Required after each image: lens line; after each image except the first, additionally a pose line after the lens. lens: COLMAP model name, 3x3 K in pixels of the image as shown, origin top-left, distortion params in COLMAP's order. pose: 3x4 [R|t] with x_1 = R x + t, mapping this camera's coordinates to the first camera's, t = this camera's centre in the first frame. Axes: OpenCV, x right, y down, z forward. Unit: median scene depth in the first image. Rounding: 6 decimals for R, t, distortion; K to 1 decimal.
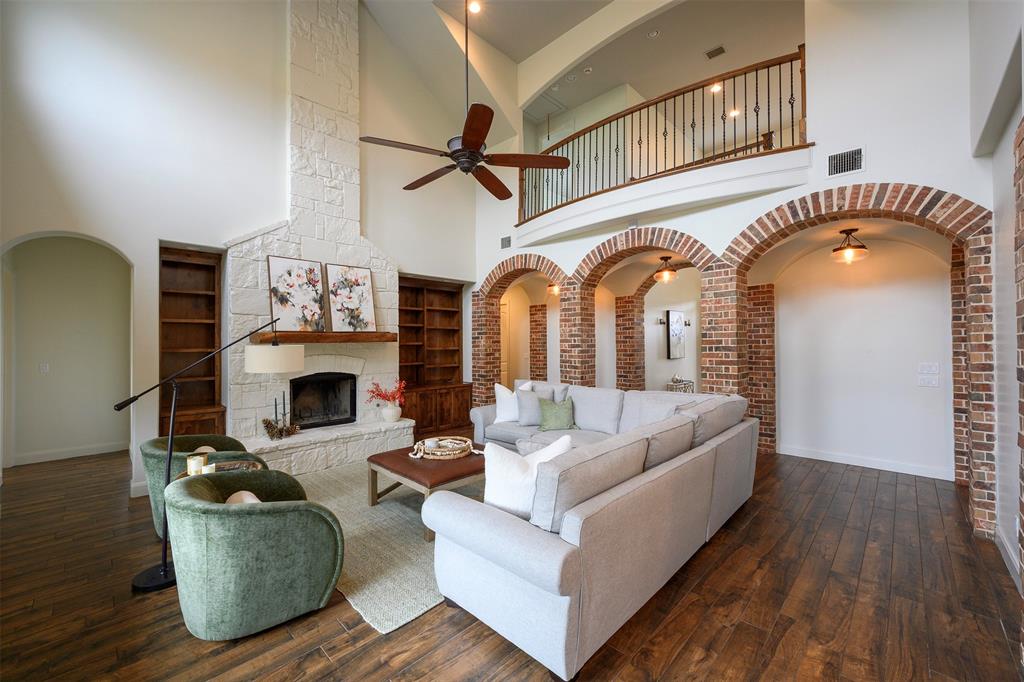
lens RADIAL K [[404.3, 0, 507.9], [0, 404.3, 336.7], [0, 0, 1]] dist [-0.000229, -0.000265]
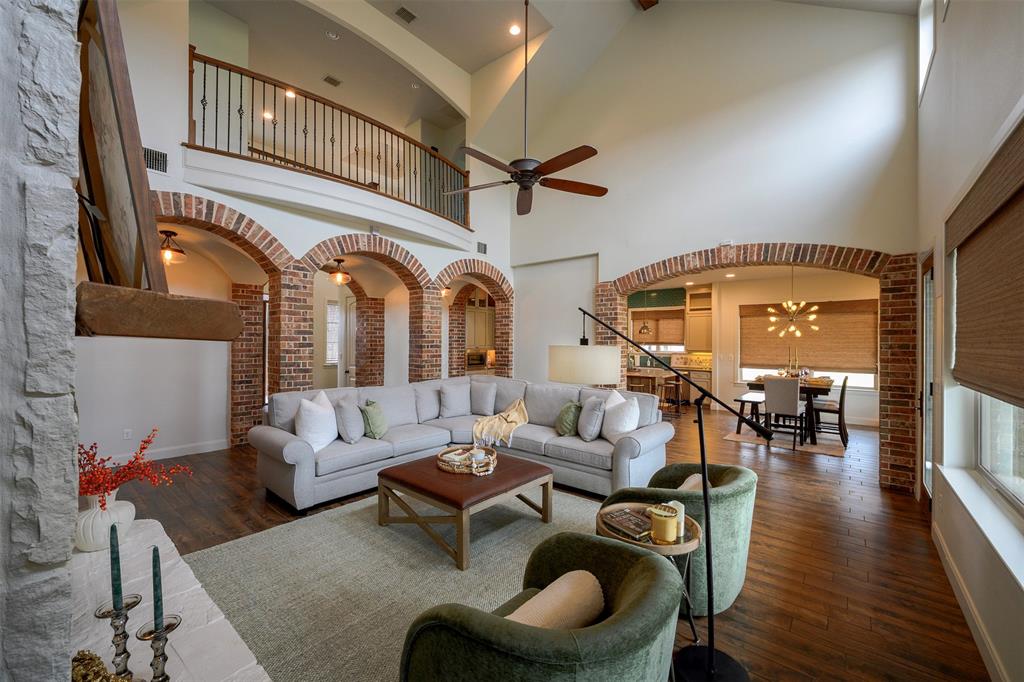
lens RADIAL K [[404.3, 0, 501.6], [0, 404.3, 341.5], [0, 0, 1]] dist [-0.000229, -0.000265]
pose [[-0.058331, 0.004713, 0.998286, -0.761037], [-0.019136, 0.999800, -0.005838, 0.013892], [-0.998114, -0.019444, -0.058229, 0.715084]]
